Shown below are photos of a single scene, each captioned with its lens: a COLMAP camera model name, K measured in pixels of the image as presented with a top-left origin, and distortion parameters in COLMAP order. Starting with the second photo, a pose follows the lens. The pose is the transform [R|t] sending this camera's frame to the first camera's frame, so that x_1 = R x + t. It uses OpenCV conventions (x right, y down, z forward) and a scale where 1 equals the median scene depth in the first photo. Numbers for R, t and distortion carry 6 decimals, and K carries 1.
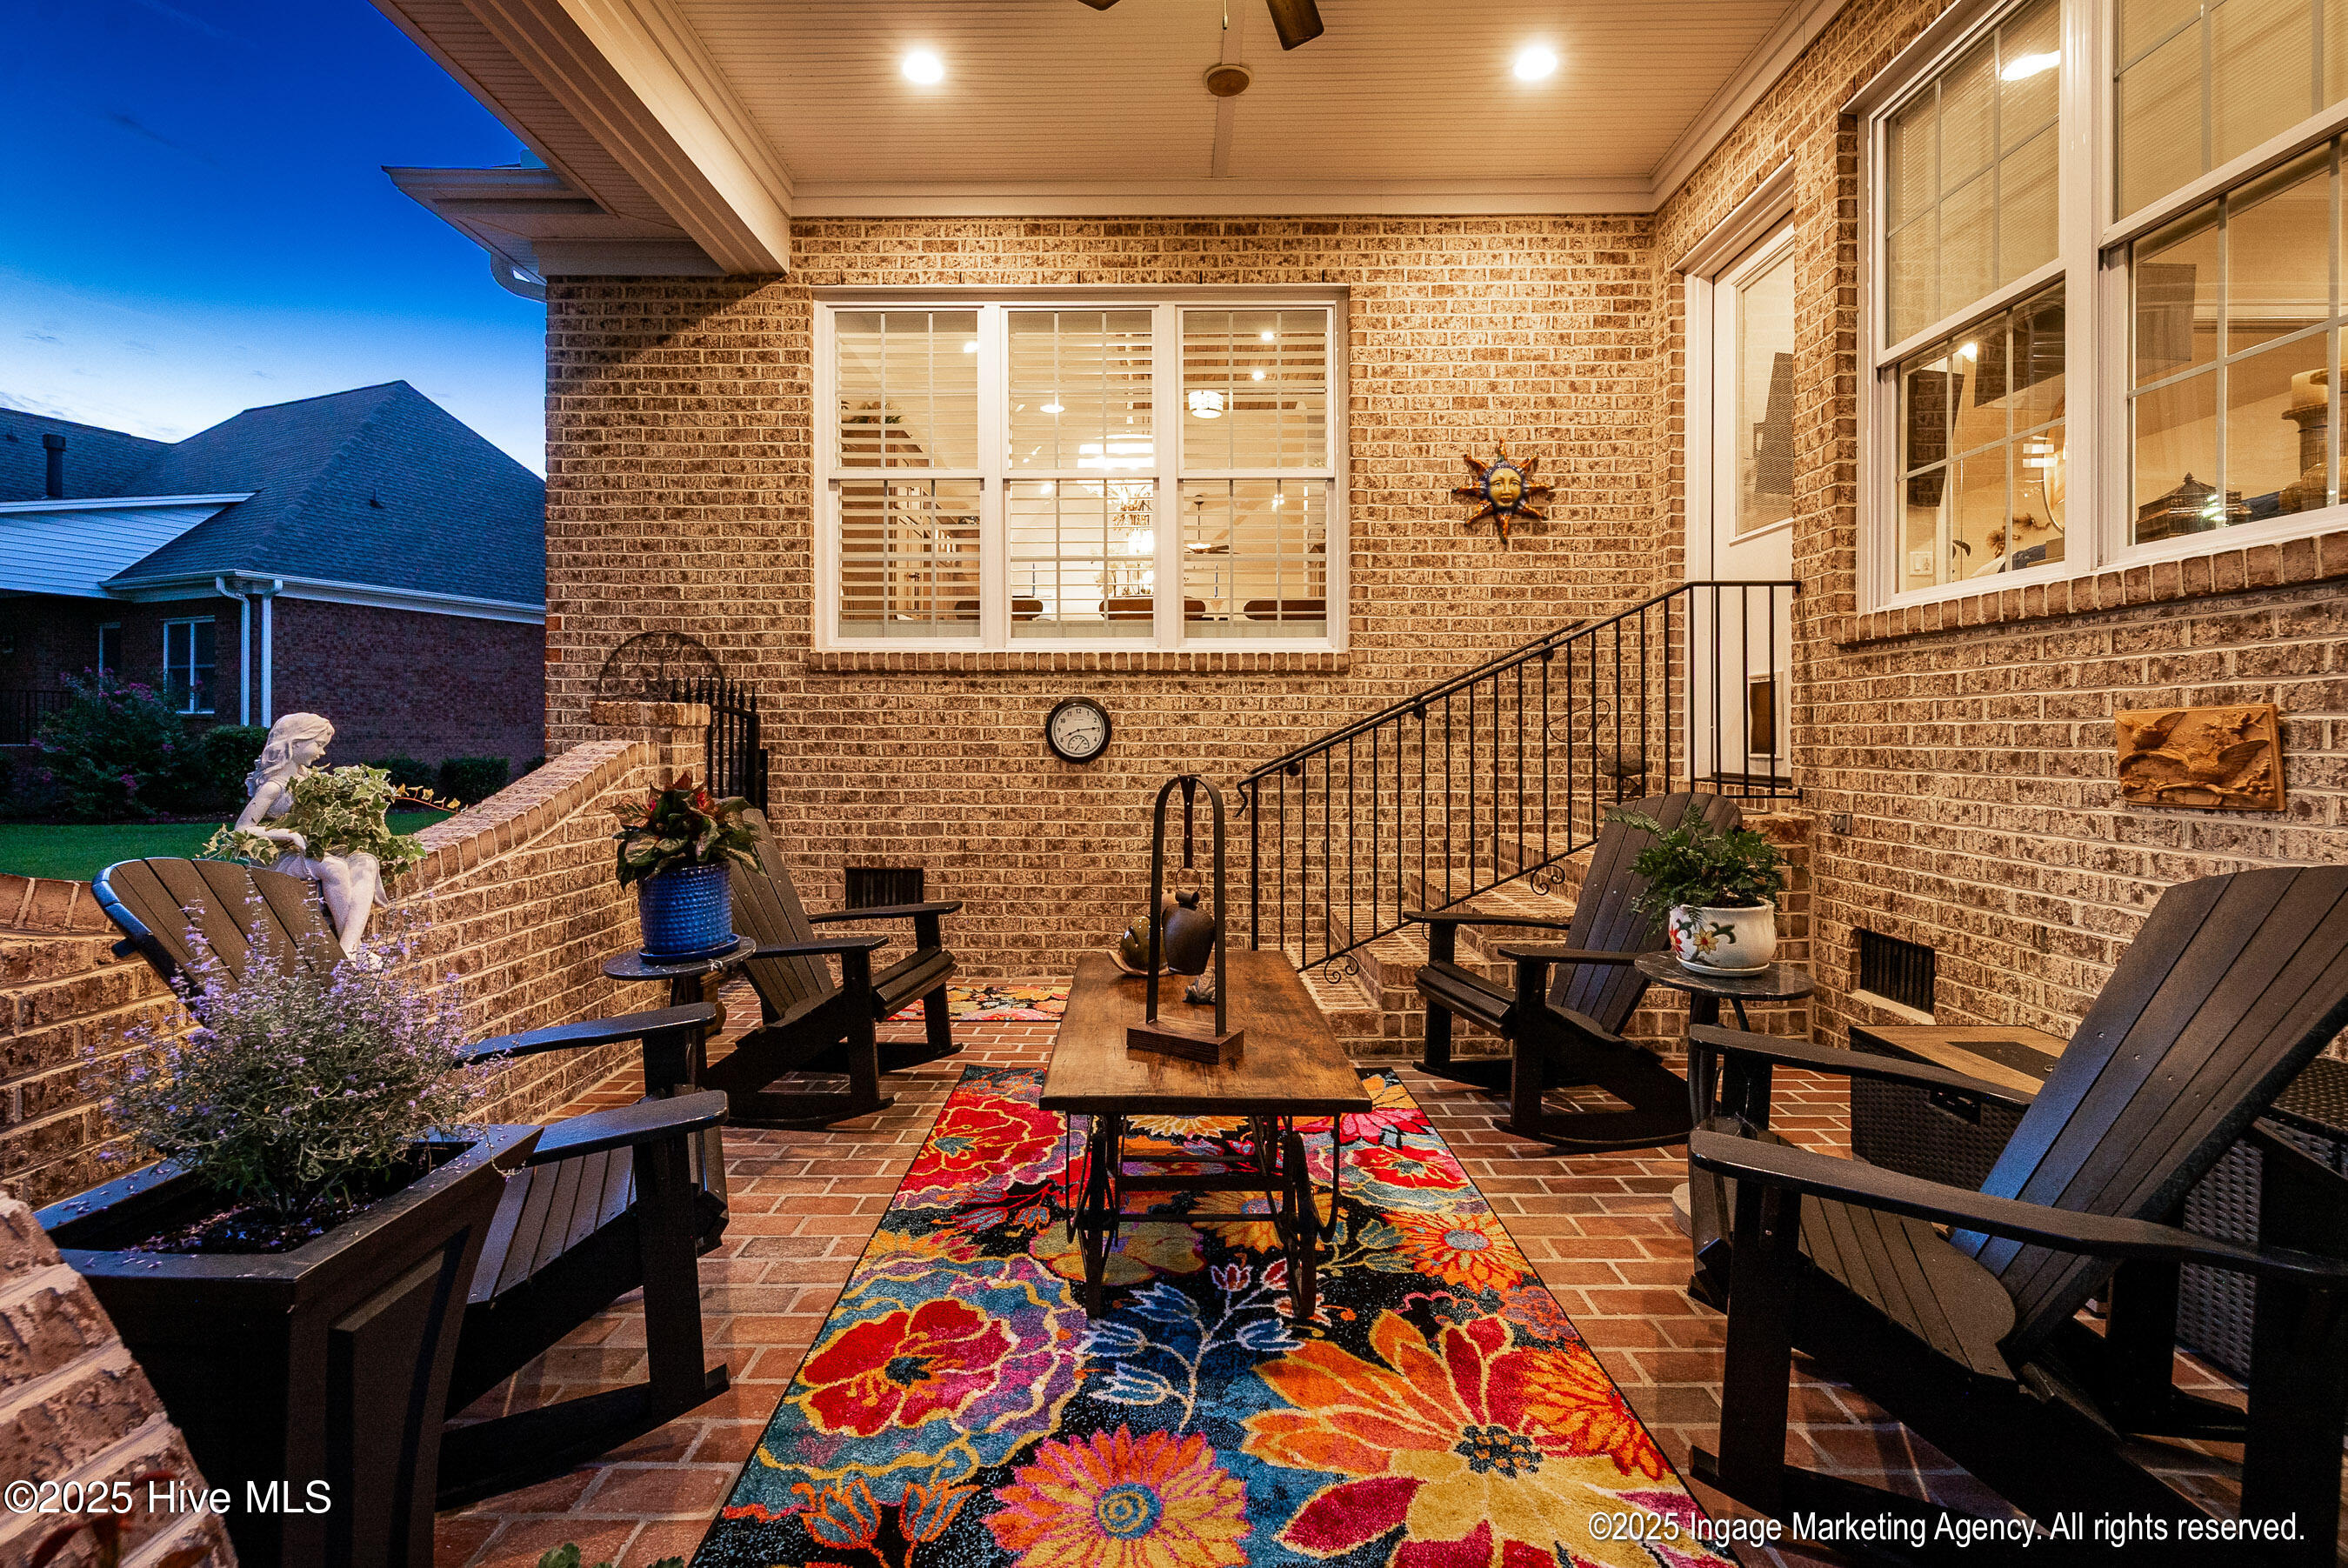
lens RADIAL K [[1043.9, 0, 1162.3], [0, 1043.9, 733.4], [0, 0, 1]] dist [0.003246, 0.000175]
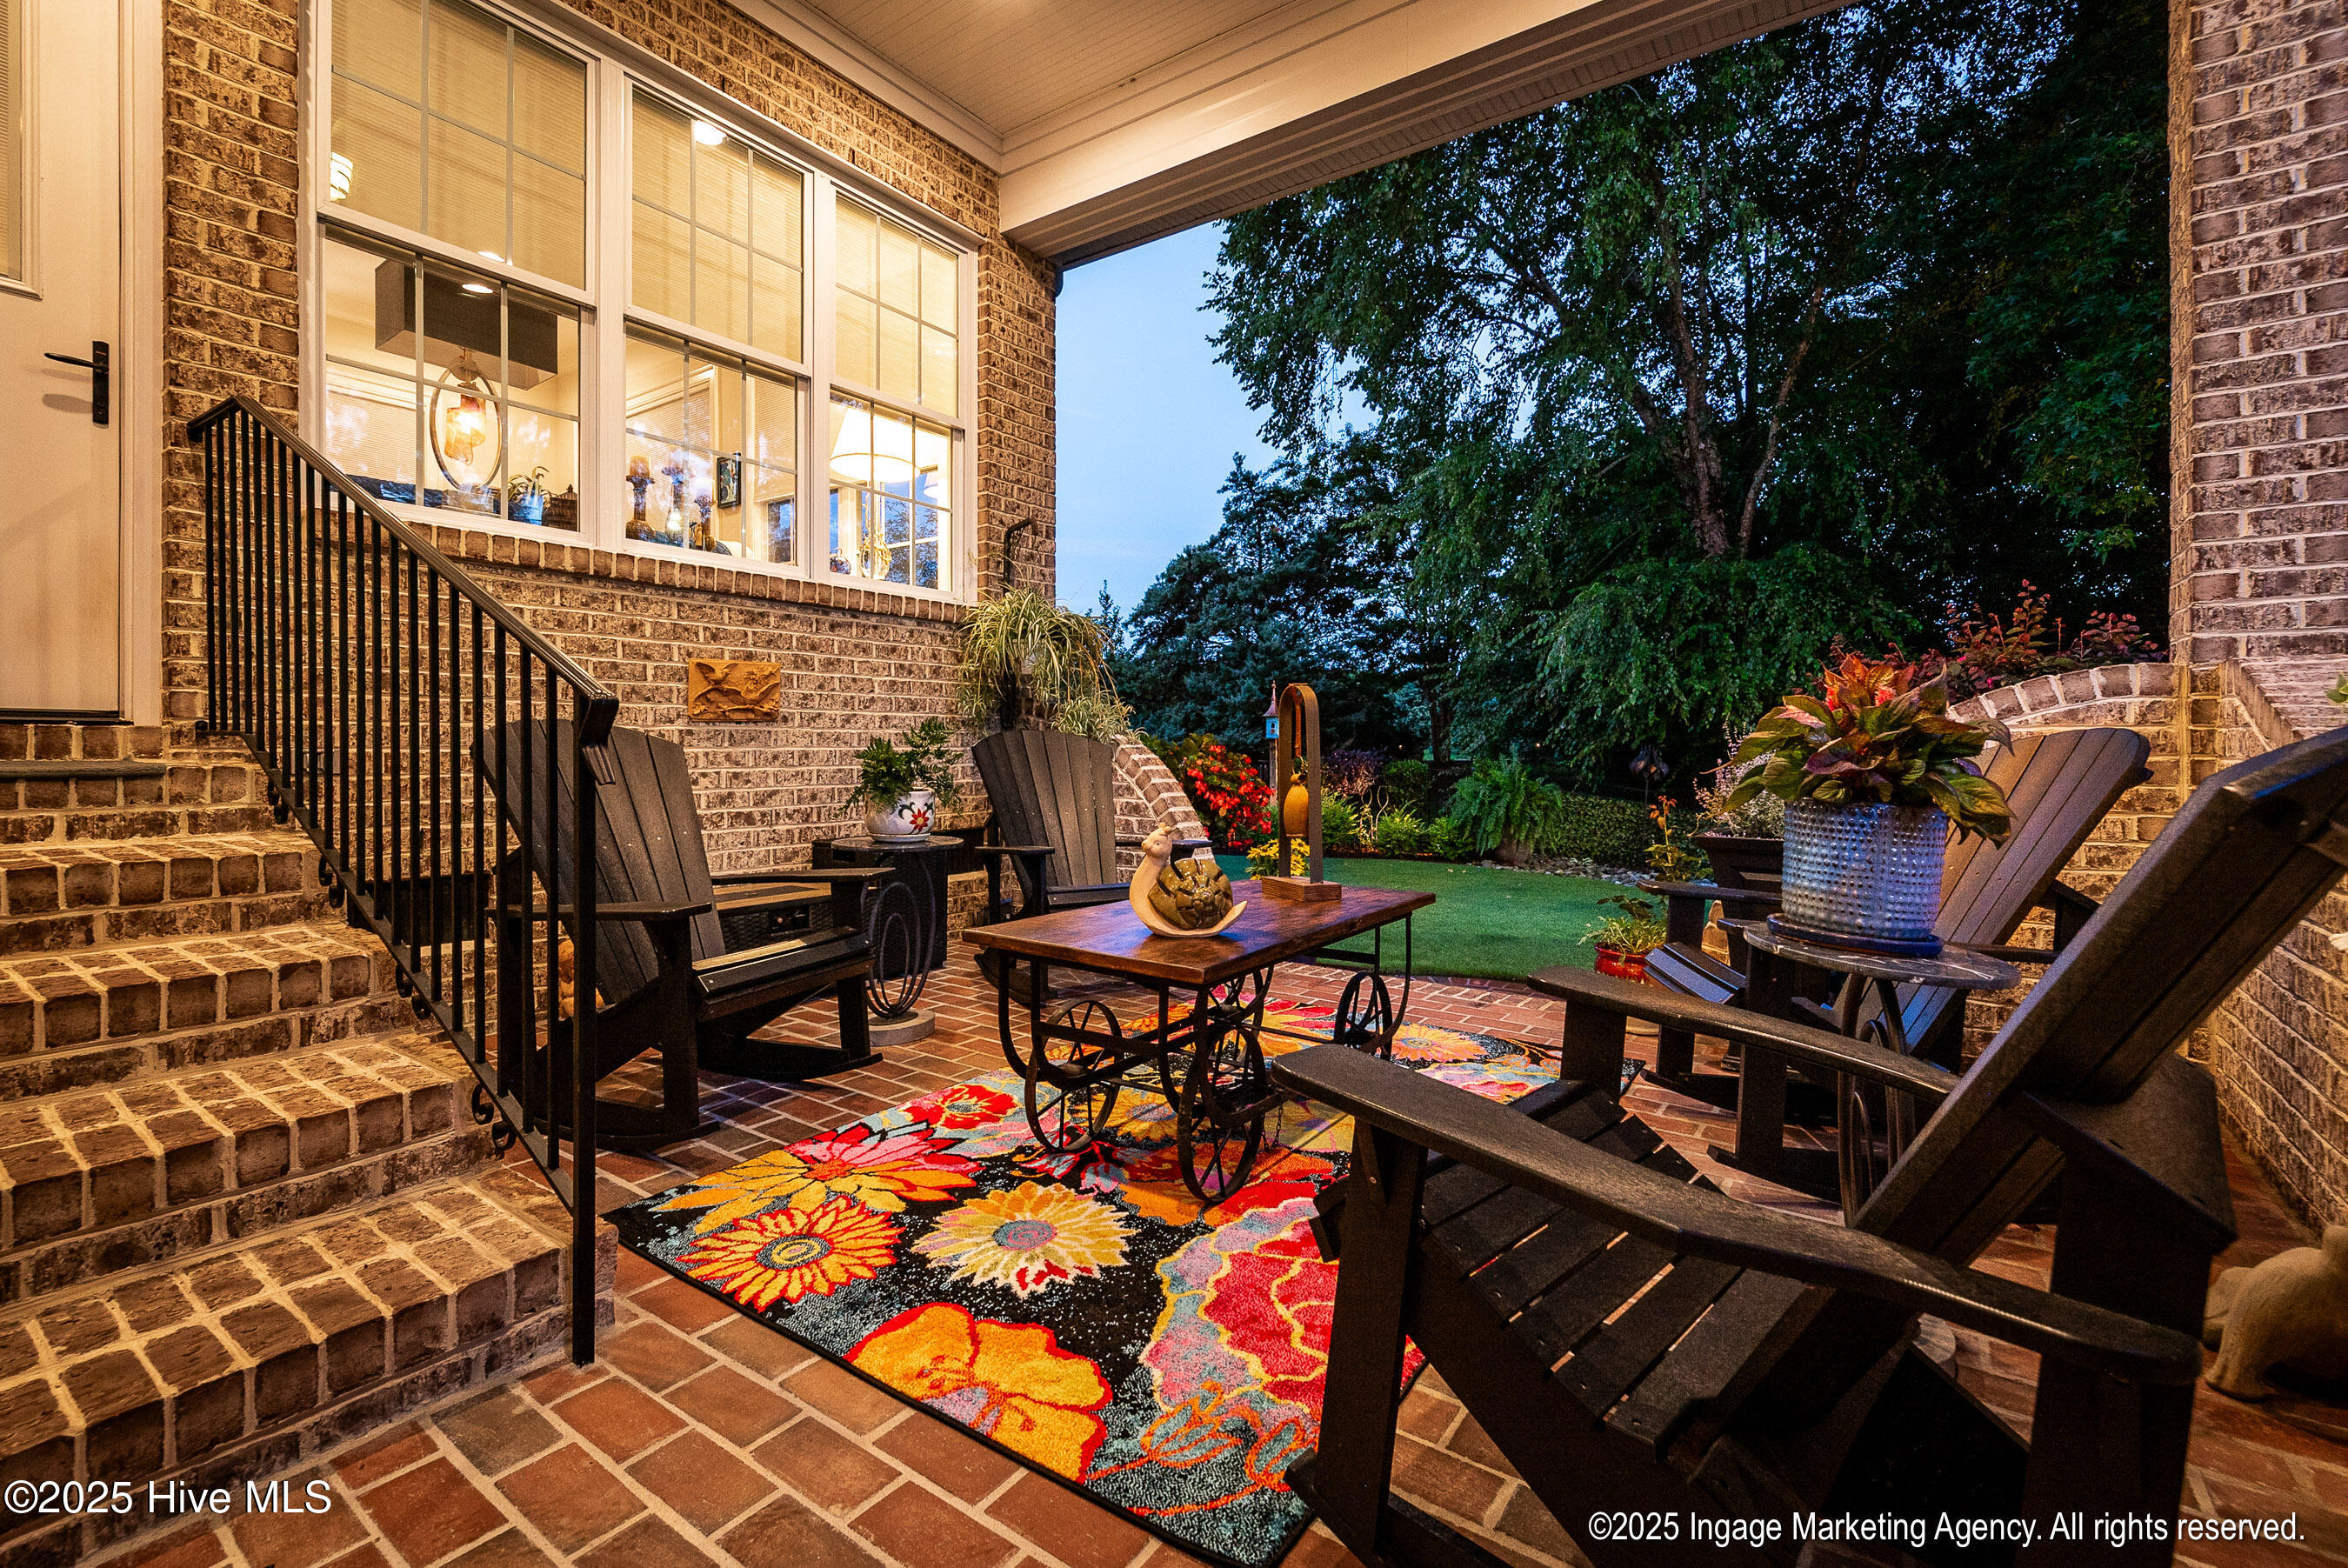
lens RADIAL K [[1043.9, 0, 1171.3], [0, 1043.9, 746.6], [0, 0, 1]] dist [0.003246, 0.000175]
pose [[-0.824057, -0.004422, 0.566490, -0.250673], [-0.005432, 0.999985, -0.000096, 0.051136], [-0.566481, -0.003156, -0.824069, 0.935719]]
